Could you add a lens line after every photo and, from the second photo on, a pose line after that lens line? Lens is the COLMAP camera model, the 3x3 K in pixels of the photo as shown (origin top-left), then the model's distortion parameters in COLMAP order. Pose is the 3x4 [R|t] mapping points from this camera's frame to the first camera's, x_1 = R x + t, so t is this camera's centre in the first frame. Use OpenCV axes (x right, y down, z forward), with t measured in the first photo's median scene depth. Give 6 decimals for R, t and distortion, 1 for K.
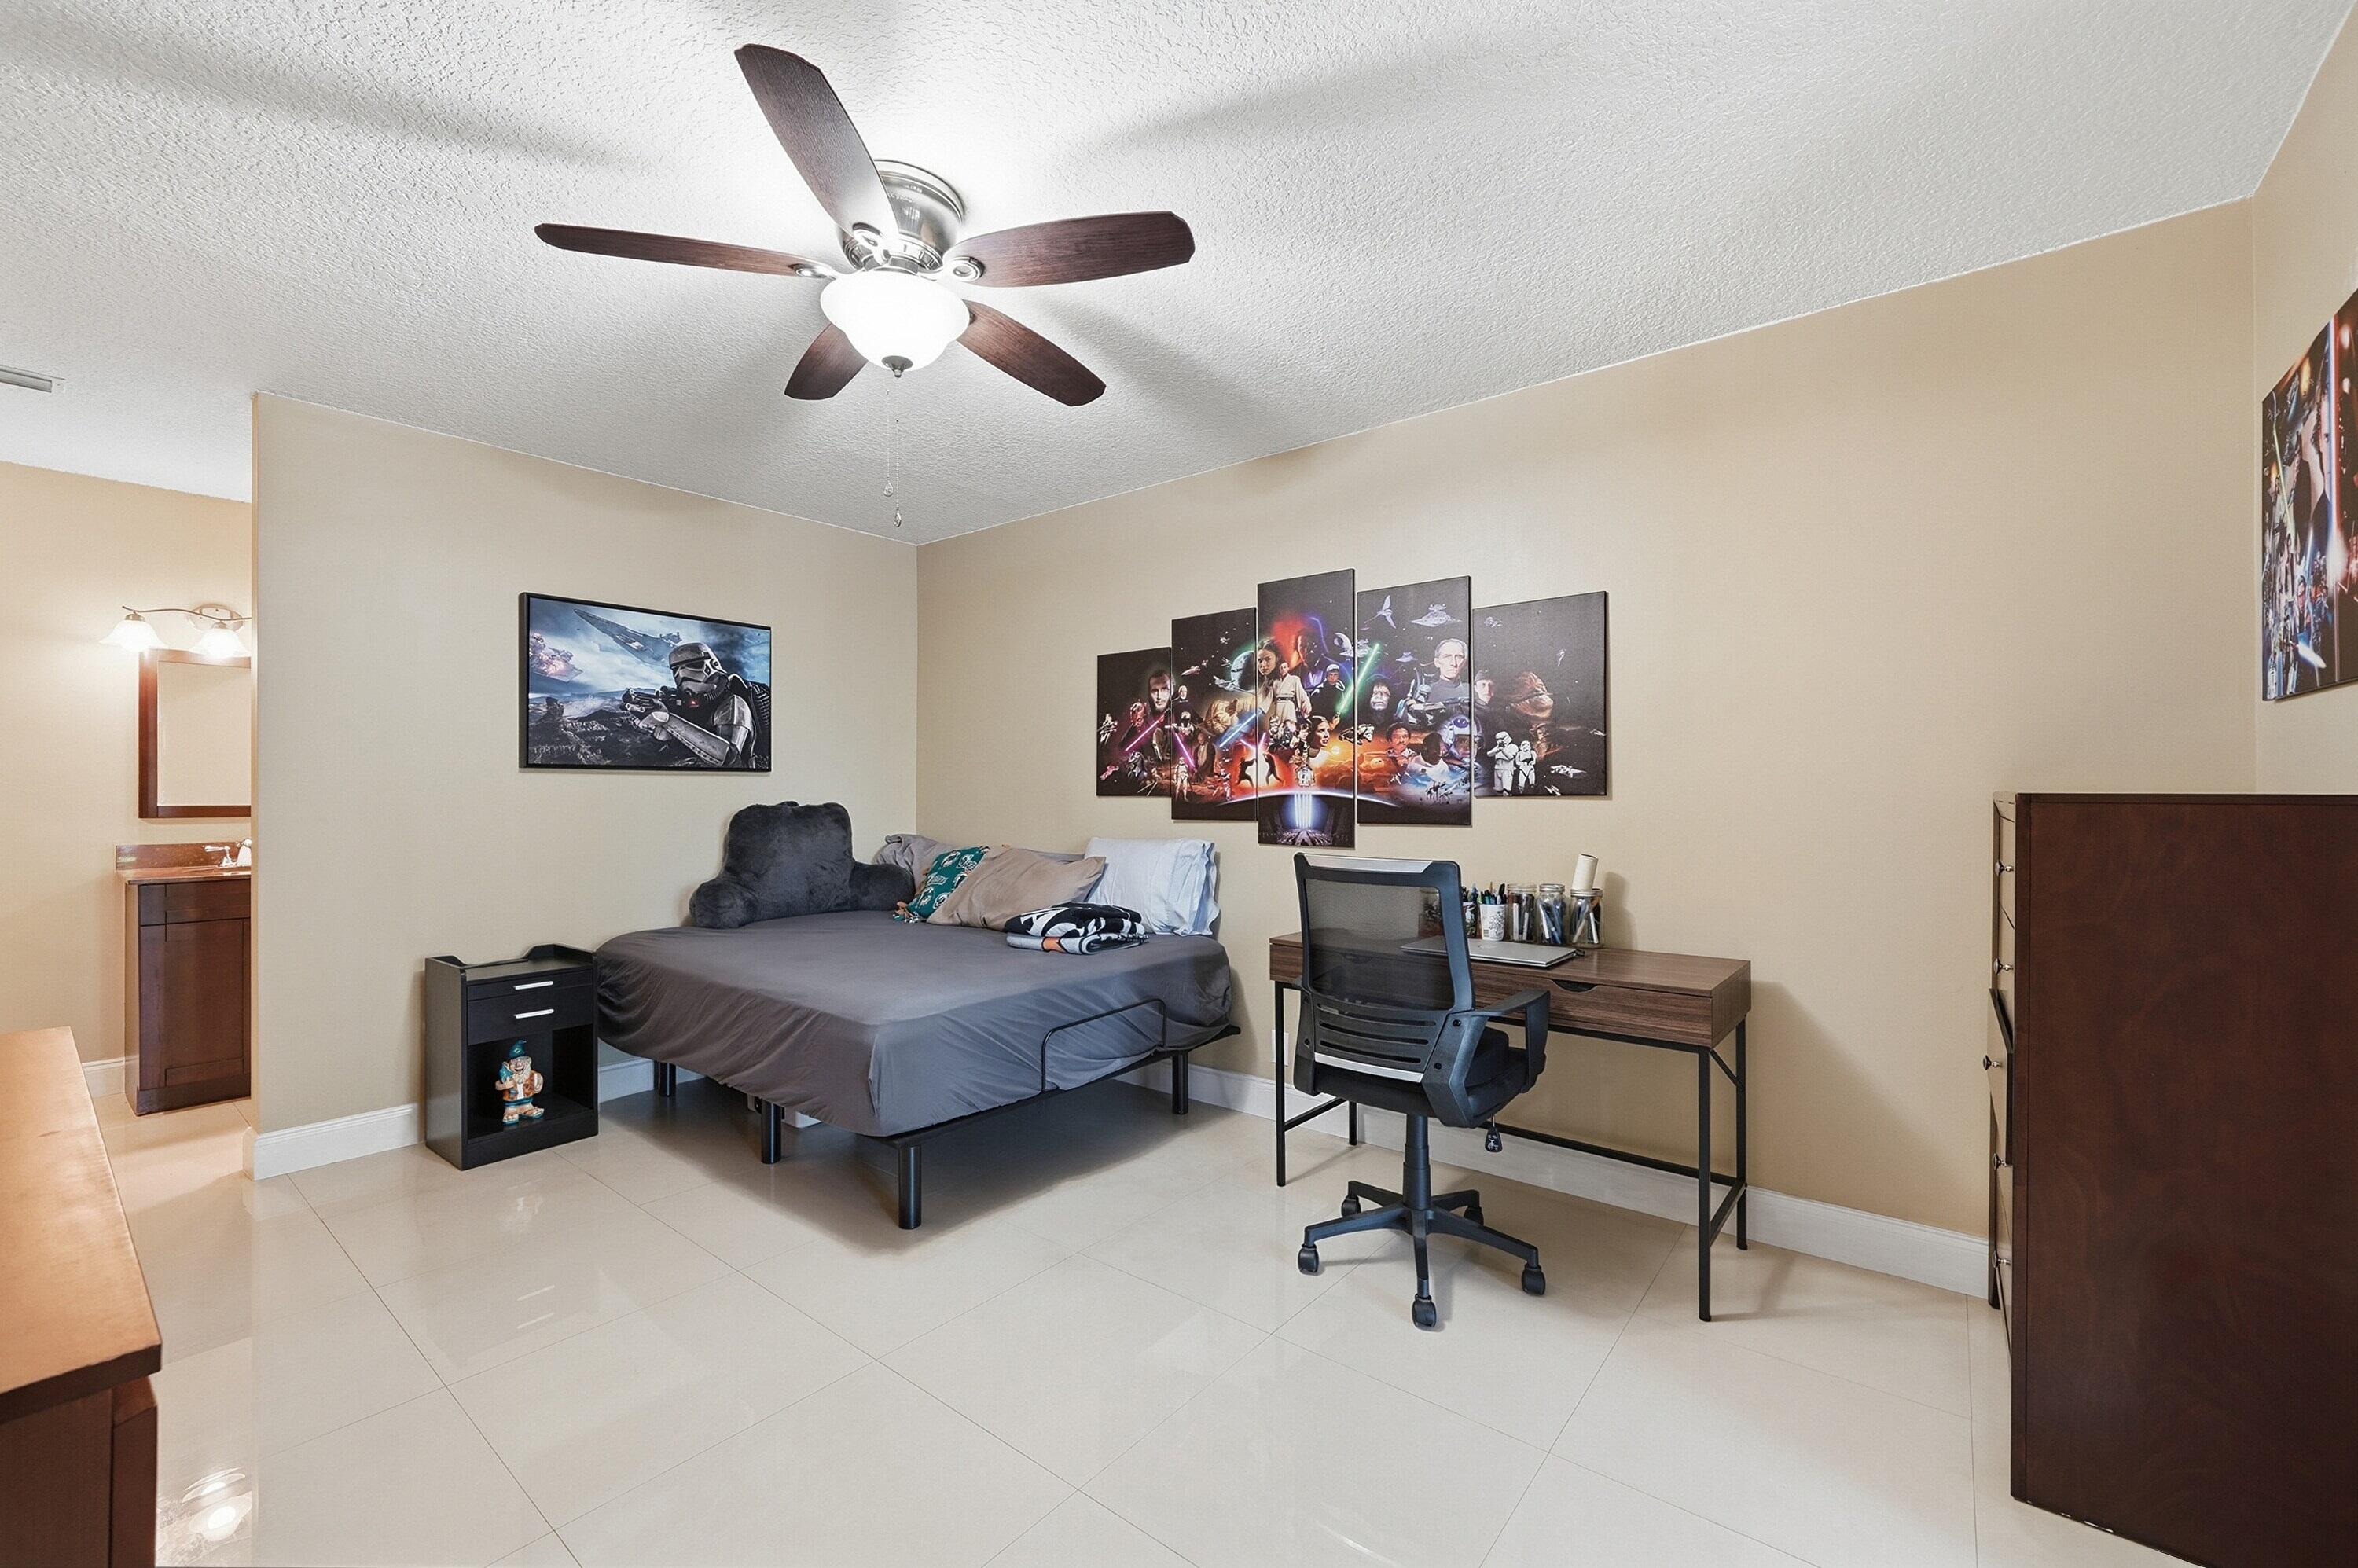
lens RADIAL K [[977.0, 0, 1179.0], [0, 977.0, 784.0], [0, 0, 1]] dist [0.001208, 0.000184]
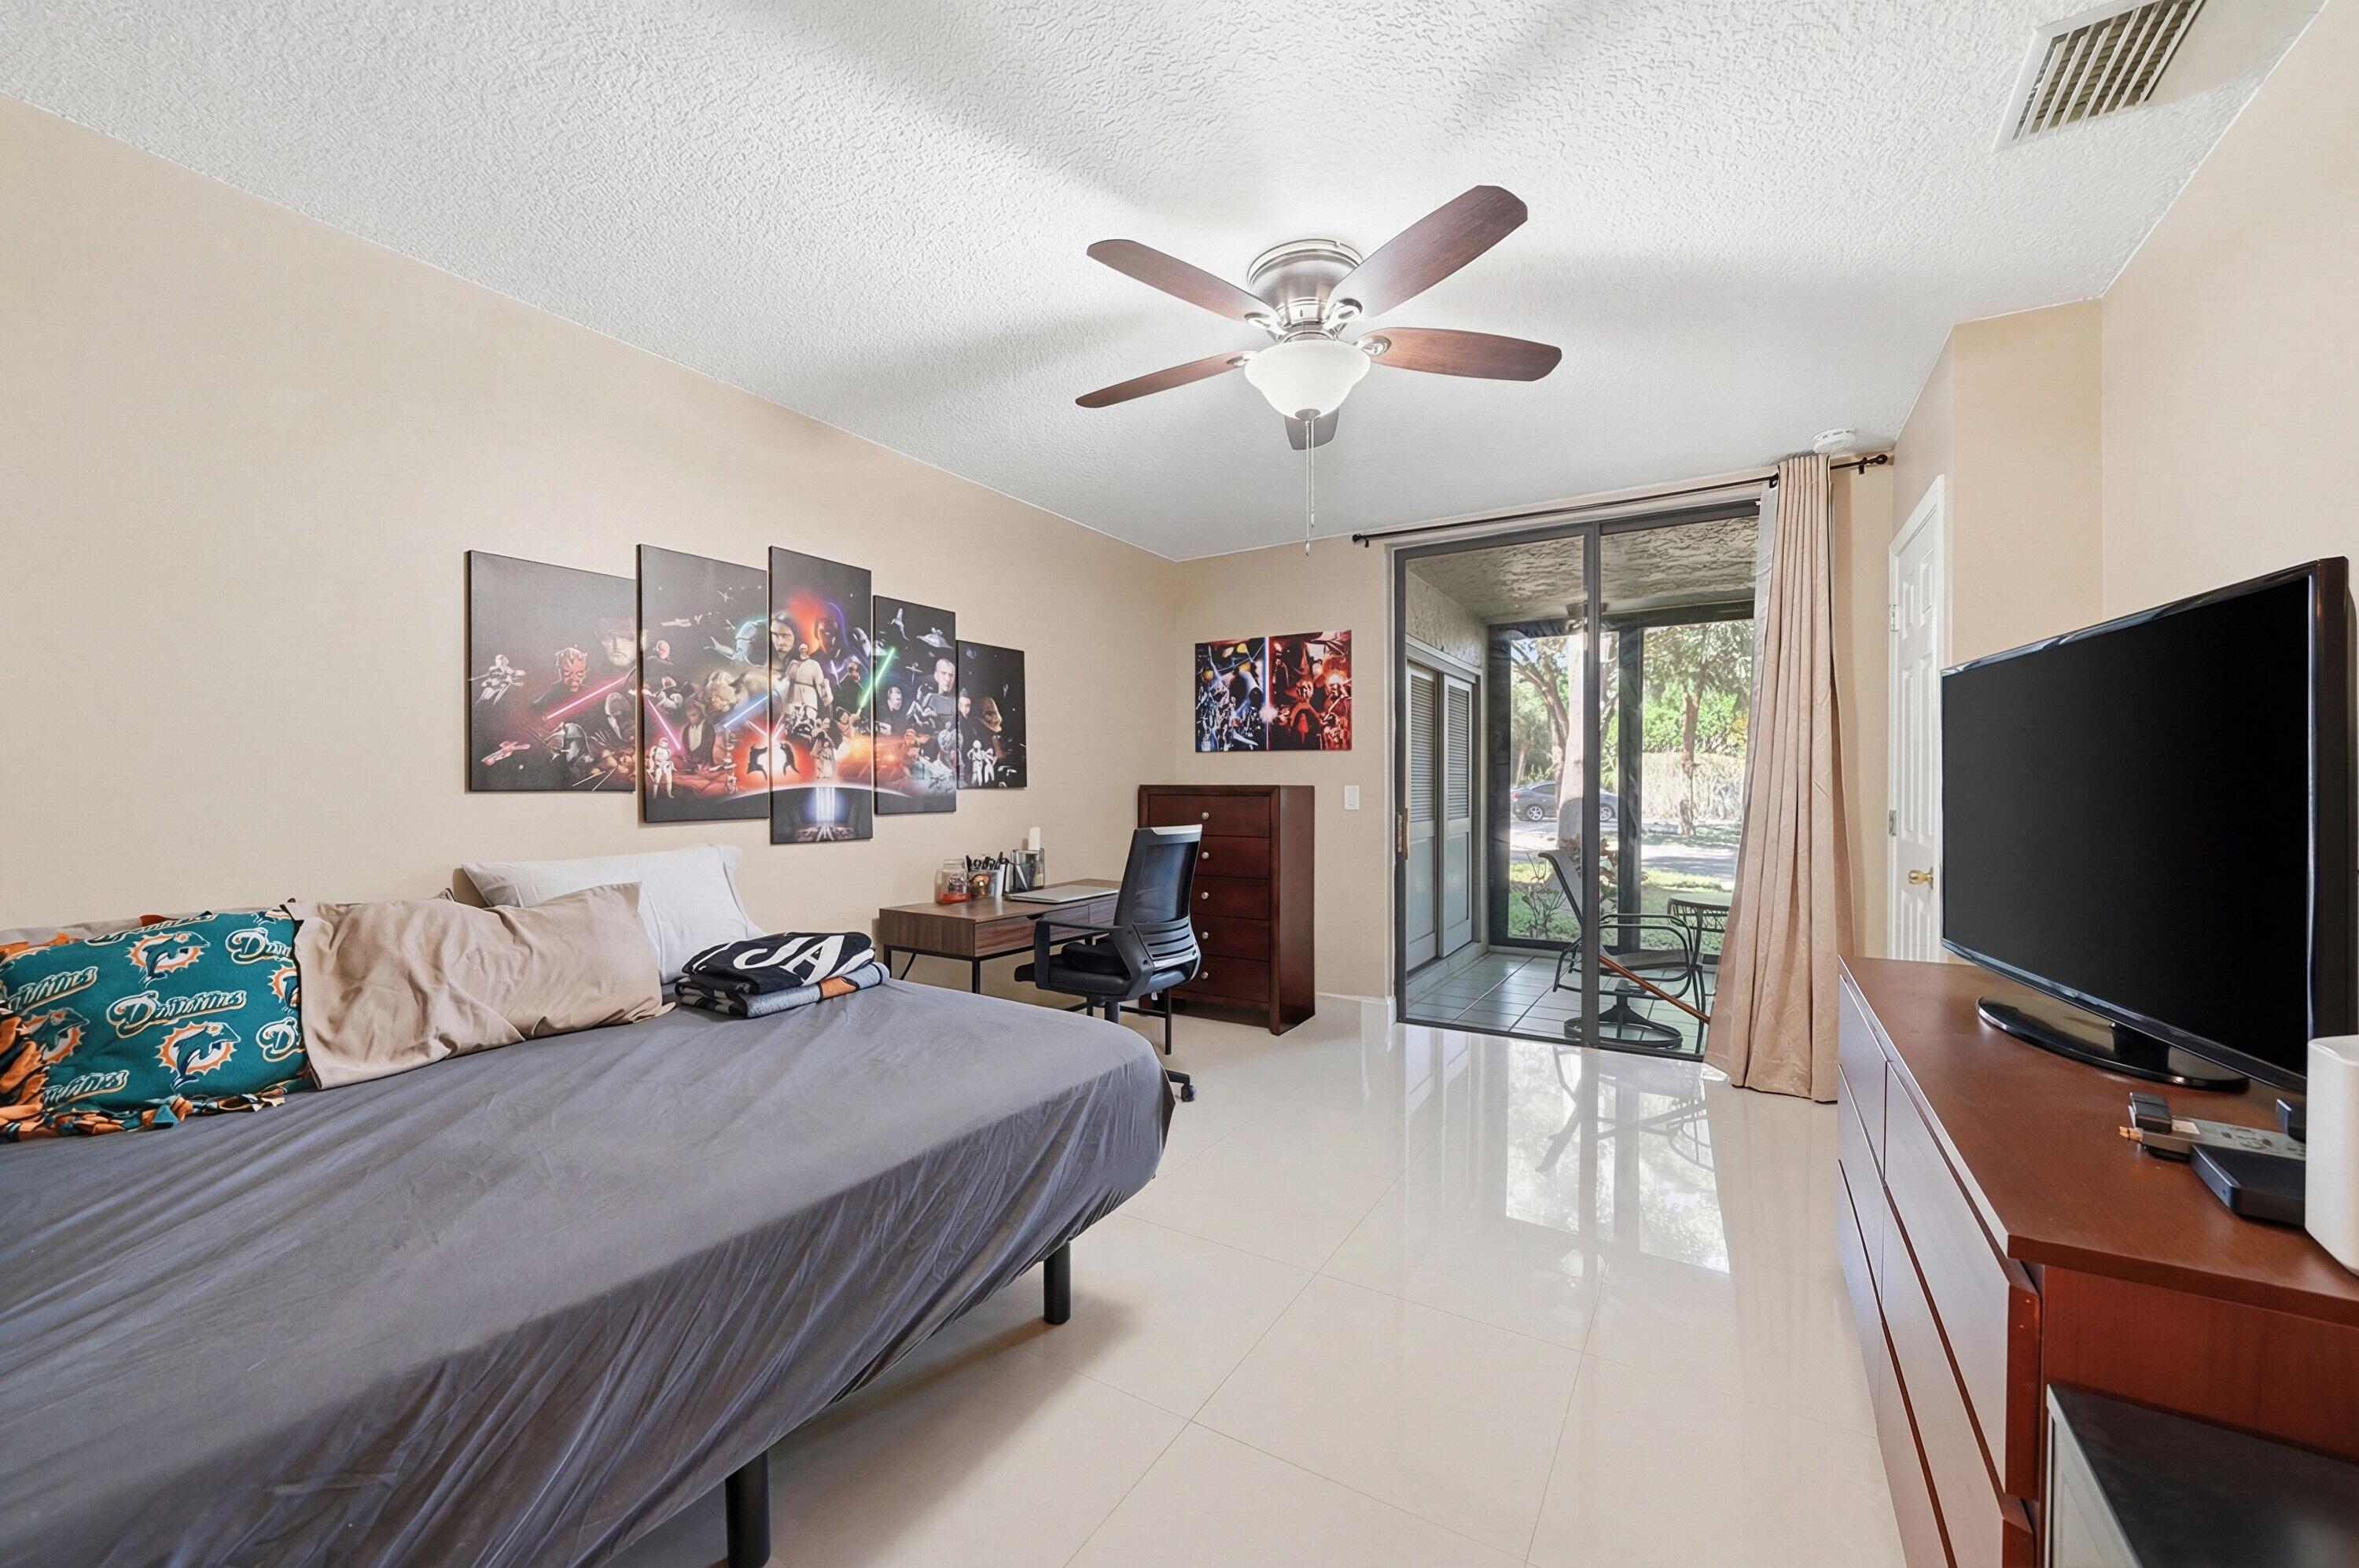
lens RADIAL K [[913.3, 0, 1181.7], [0, 913.3, 788.2], [0, 0, 1]] dist [-0.002650, -0.000338]
pose [[-0.141720, -0.002684, 0.989903, -0.796041], [-0.006003, 0.999980, 0.001852, 0.007555], [-0.989889, -0.005680, -0.141734, 0.772403]]
